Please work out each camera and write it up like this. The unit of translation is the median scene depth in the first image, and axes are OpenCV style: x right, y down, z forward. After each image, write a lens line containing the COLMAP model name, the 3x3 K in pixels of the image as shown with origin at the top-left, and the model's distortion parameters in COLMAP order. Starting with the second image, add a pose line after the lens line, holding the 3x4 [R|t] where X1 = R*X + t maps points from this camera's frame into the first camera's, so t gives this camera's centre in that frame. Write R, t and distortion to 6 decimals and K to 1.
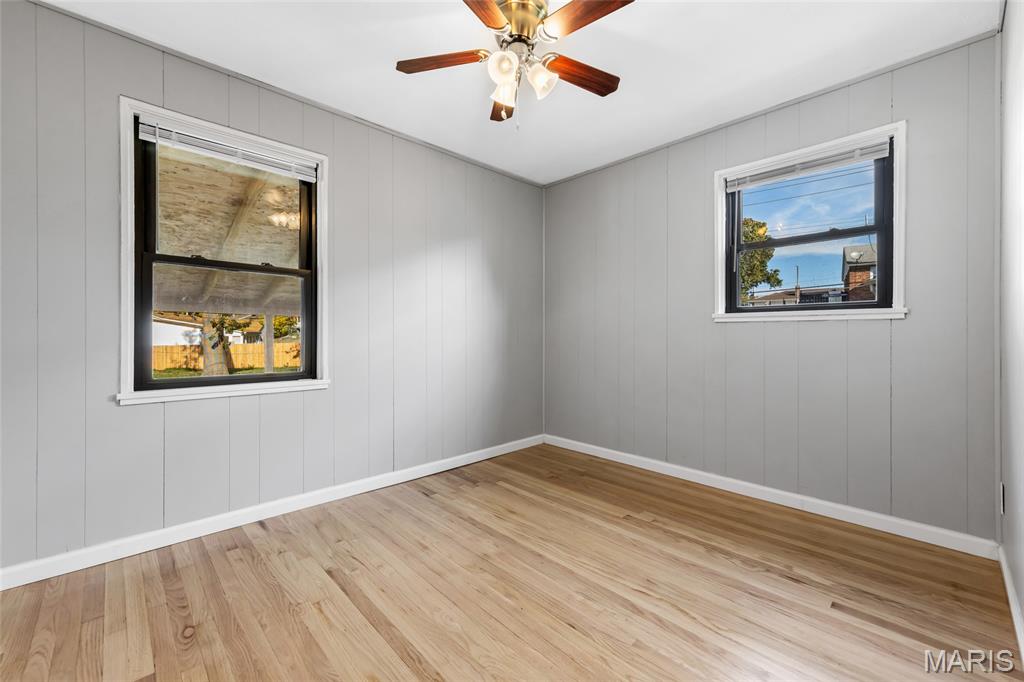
lens RADIAL K [[420.8, 0, 512.7], [0, 420.8, 337.4], [0, 0, 1]] dist [-0.001458, 0.000110]
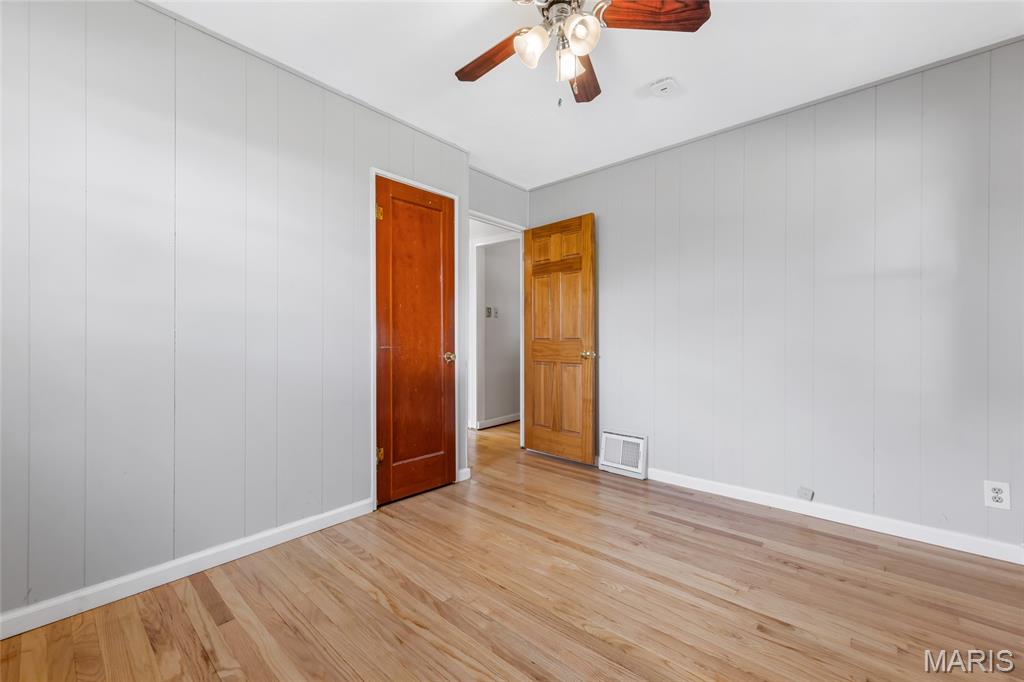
lens RADIAL K [[420.8, 0, 511.3], [0, 420.8, 339.7], [0, 0, 1]] dist [-0.001458, 0.000110]
pose [[-0.996797, -0.003735, -0.079883, 0.195682], [-0.004096, 0.999982, 0.004359, -0.010195], [0.079865, 0.004672, -0.996795, 1.993533]]
